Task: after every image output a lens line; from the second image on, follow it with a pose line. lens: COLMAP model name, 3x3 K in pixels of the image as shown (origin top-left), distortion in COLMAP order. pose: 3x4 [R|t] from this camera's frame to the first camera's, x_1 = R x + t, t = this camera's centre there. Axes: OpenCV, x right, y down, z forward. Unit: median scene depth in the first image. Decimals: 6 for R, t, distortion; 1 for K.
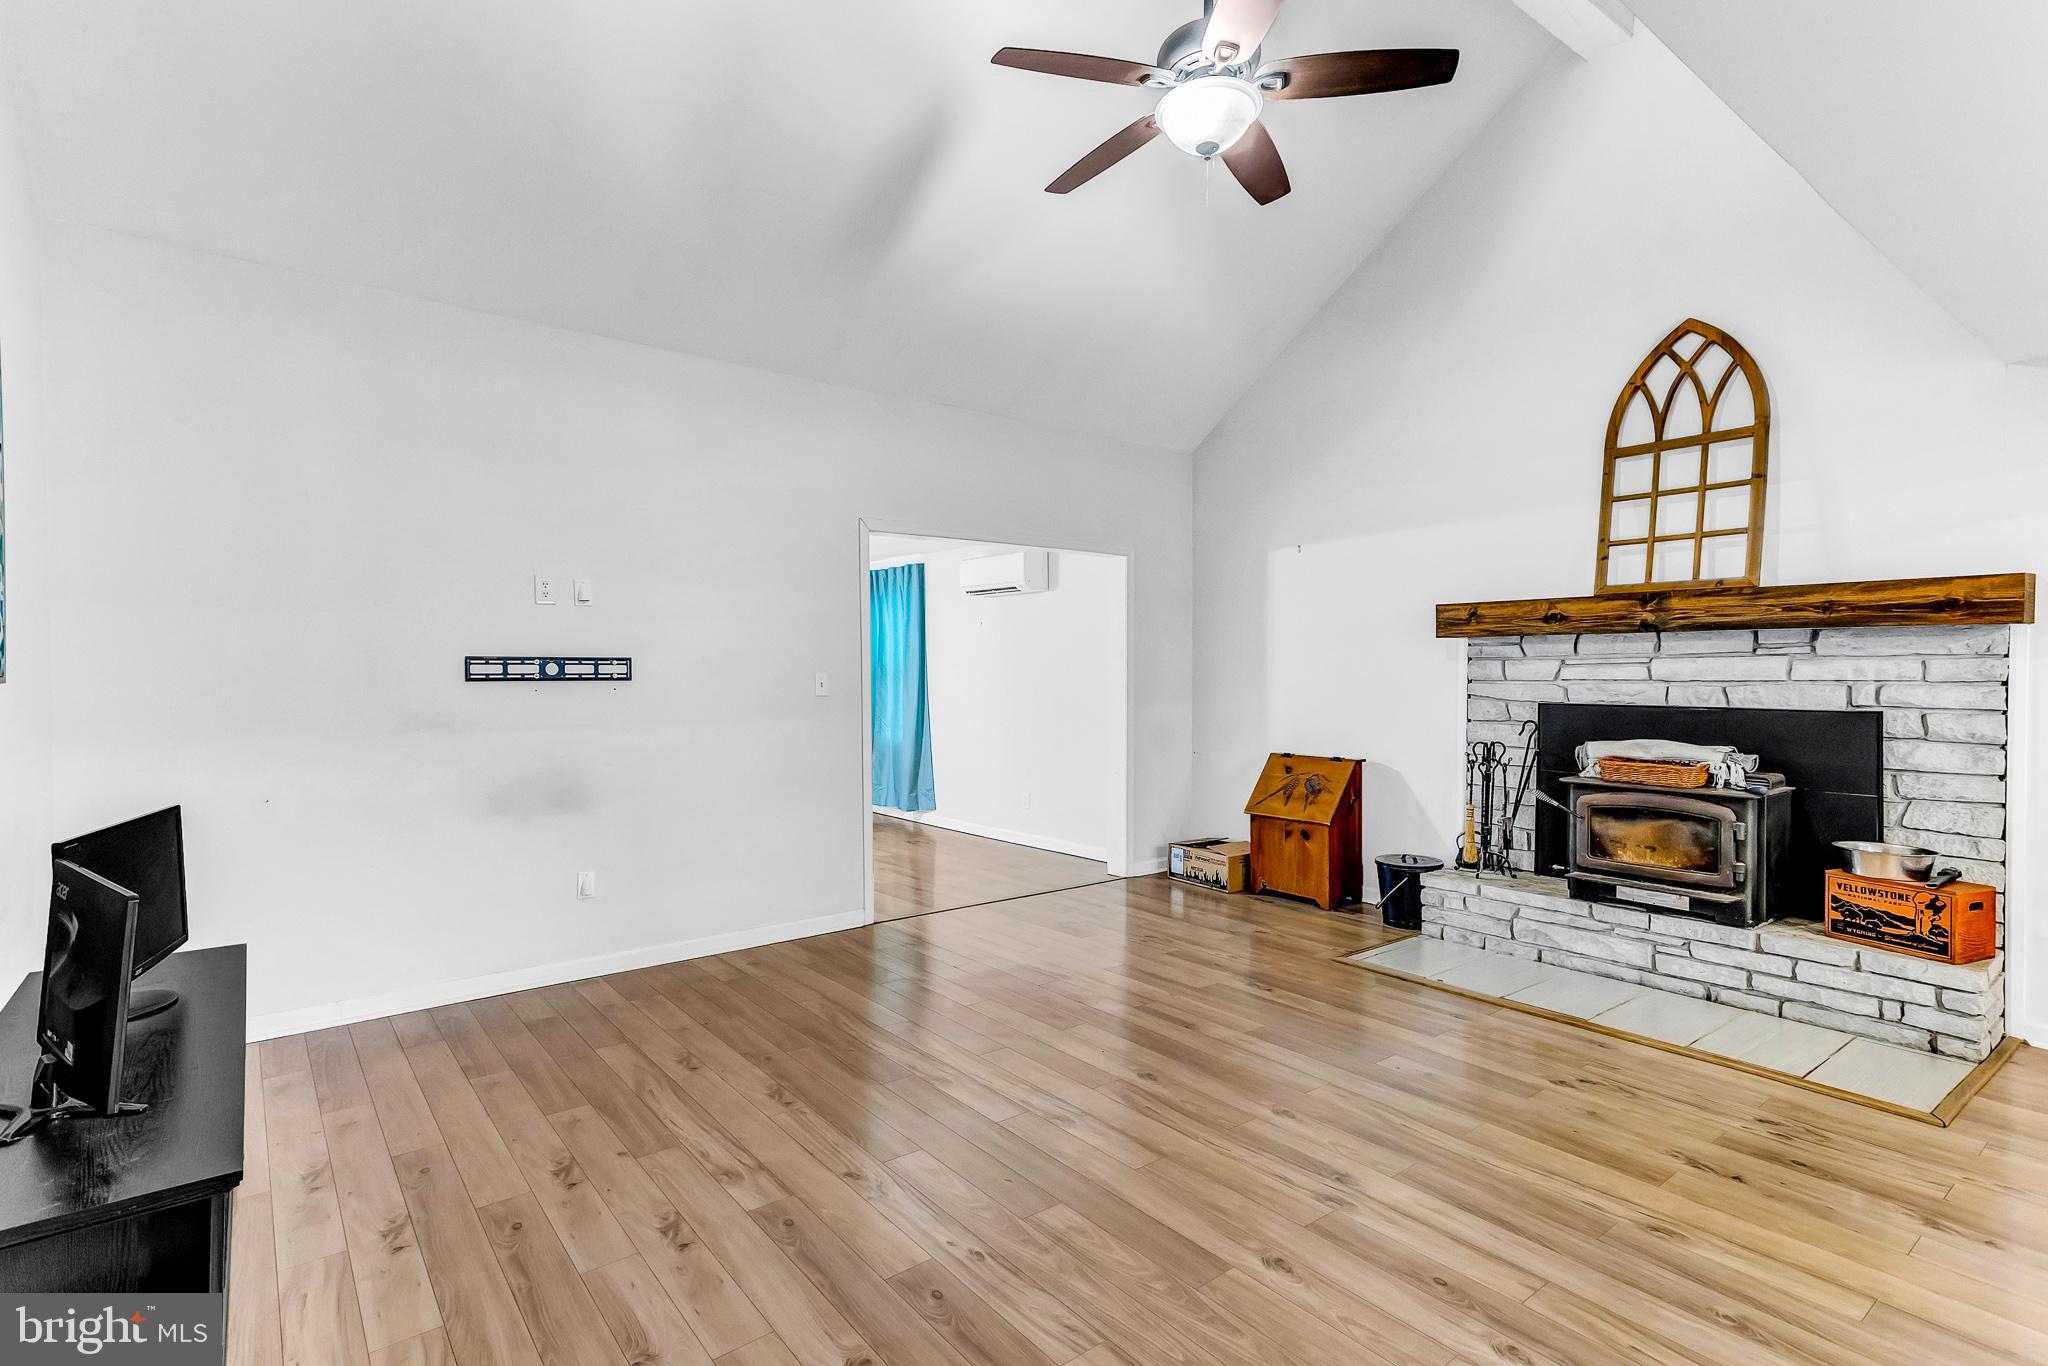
lens RADIAL K [[1006.7, 0, 1008.6], [0, 1006.7, 686.8], [0, 0, 1]] dist [0.032294, 0.000548]
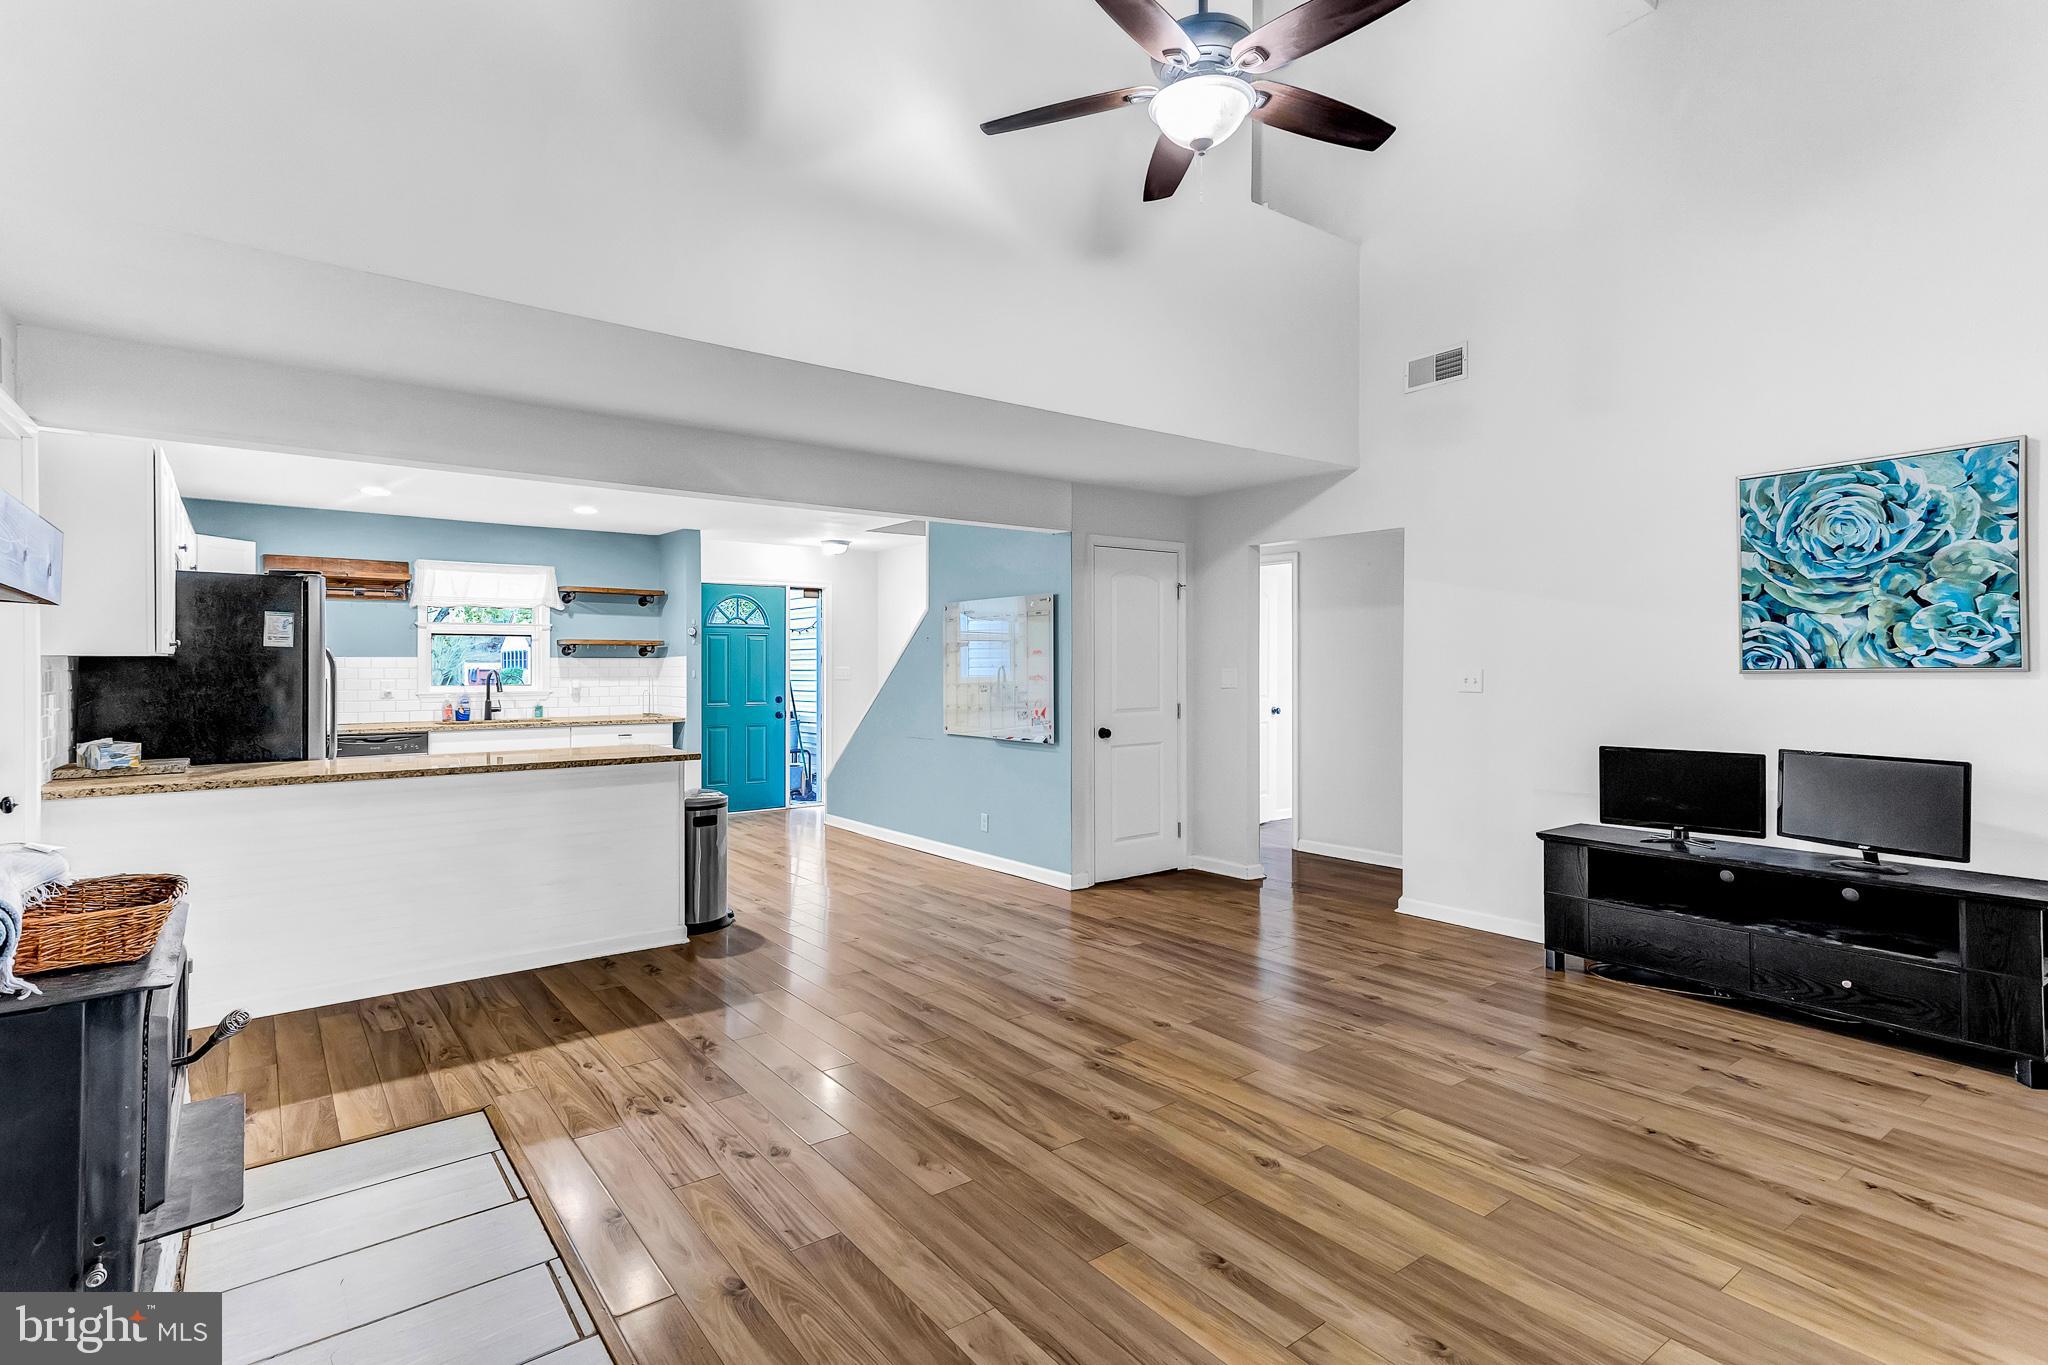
lens RADIAL K [[1006.7, 0, 1004.2], [0, 1006.7, 668.4], [0, 0, 1]] dist [0.032294, 0.000548]
pose [[-0.999625, 0.004633, 0.026996, 0.245189], [0.005251, 0.999724, 0.022885, -0.026312], [-0.026883, 0.023018, -0.999374, 1.370450]]
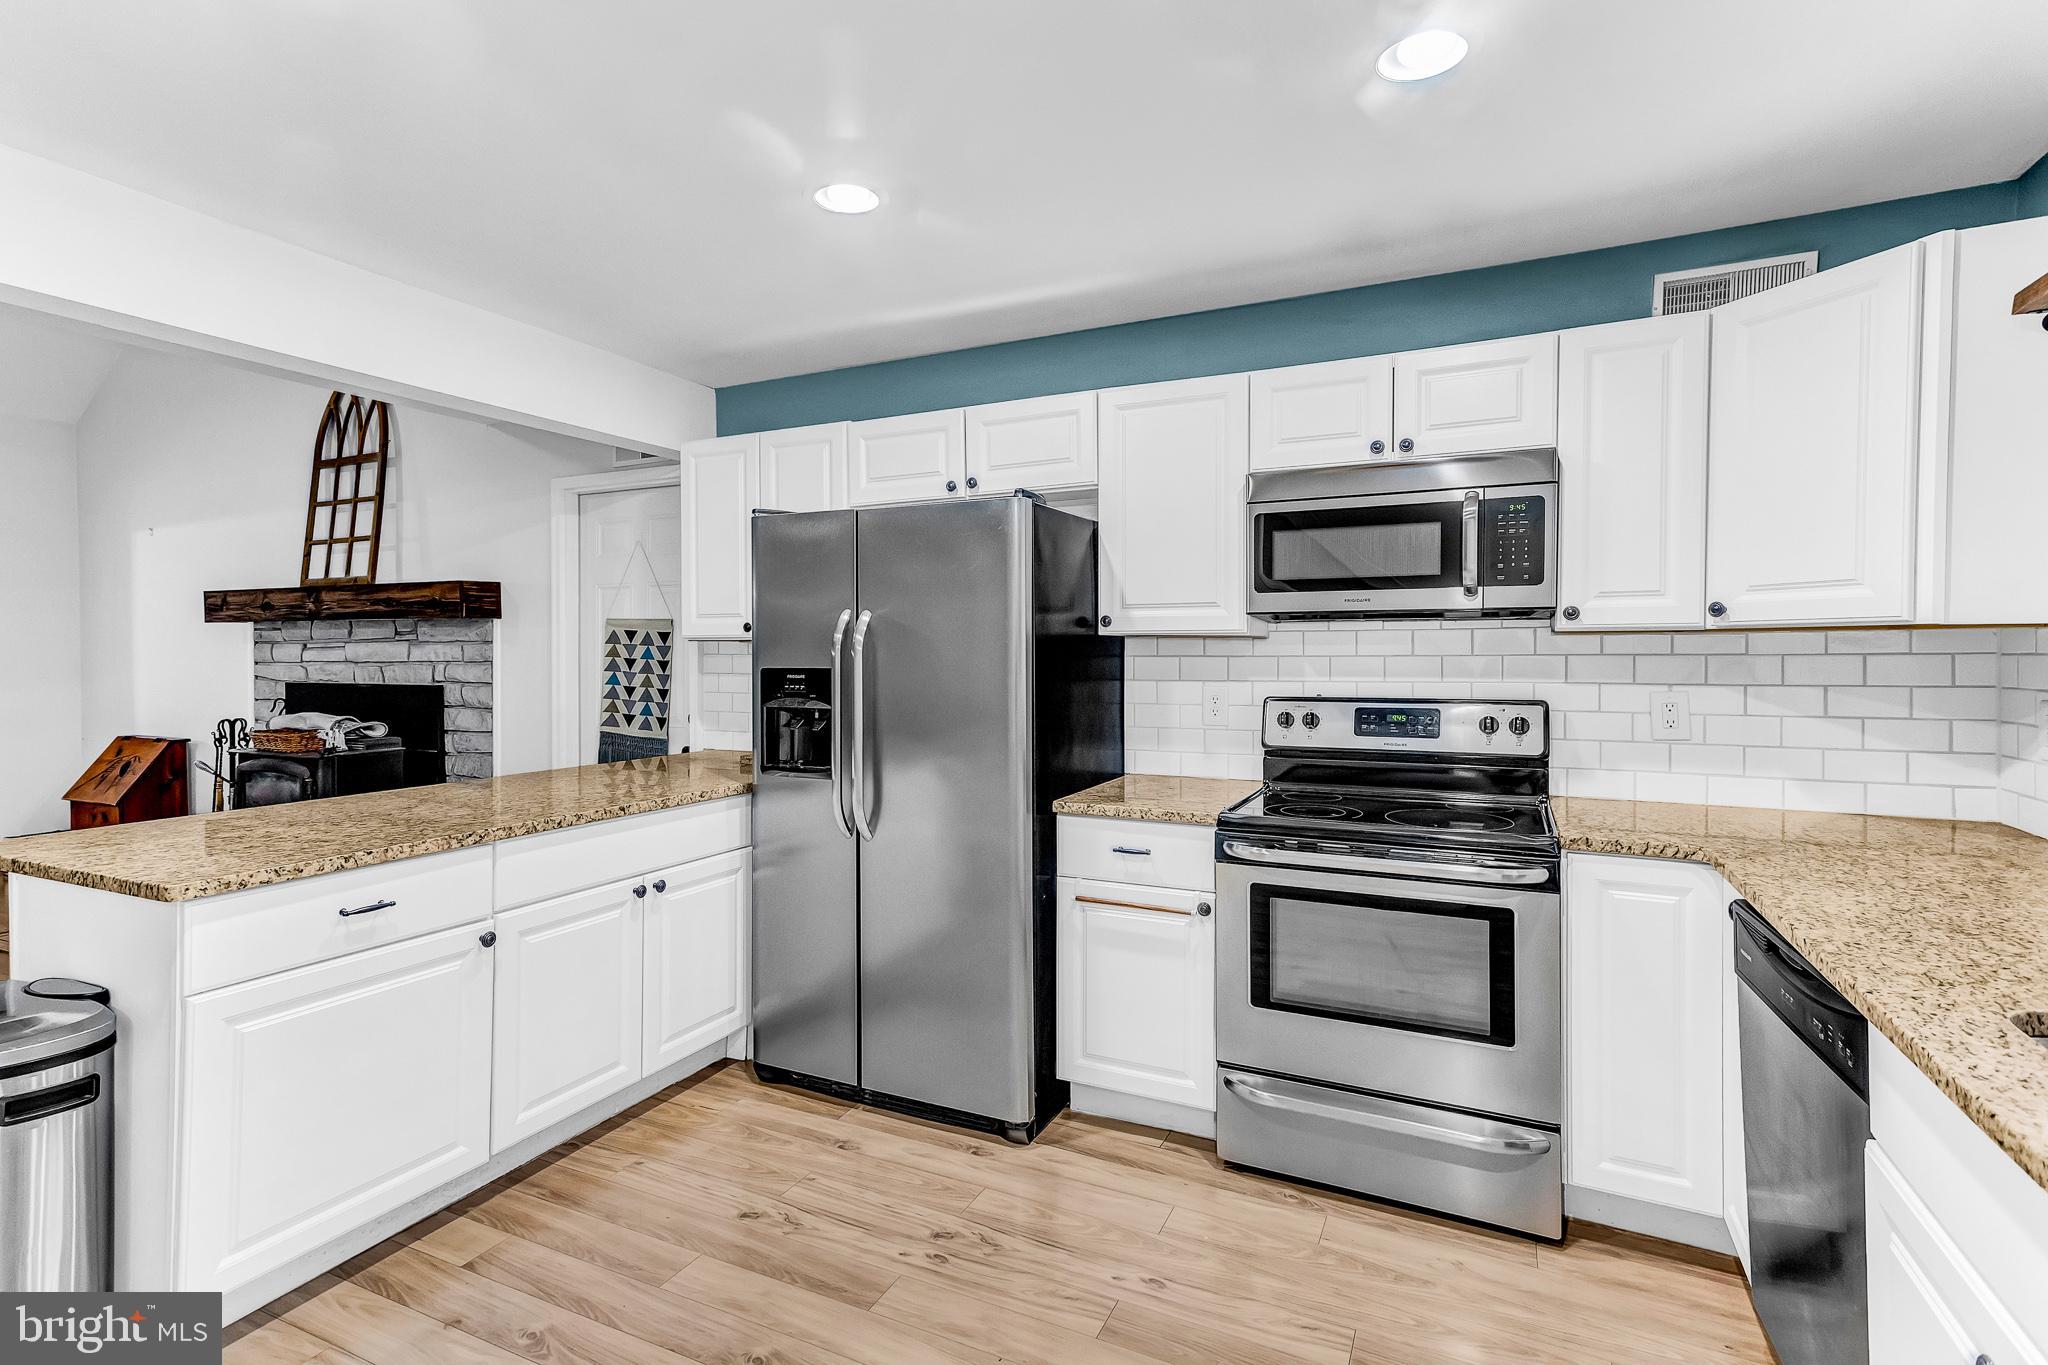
lens RADIAL K [[1006.7, 0, 990.1], [0, 1006.7, 666.6], [0, 0, 1]] dist [0.032294, 0.000548]
pose [[0.906162, -0.002309, 0.422925, 0.836032], [0.004595, 0.999980, -0.004386, 0.007775], [-0.422906, 0.005917, 0.906154, -0.381335]]
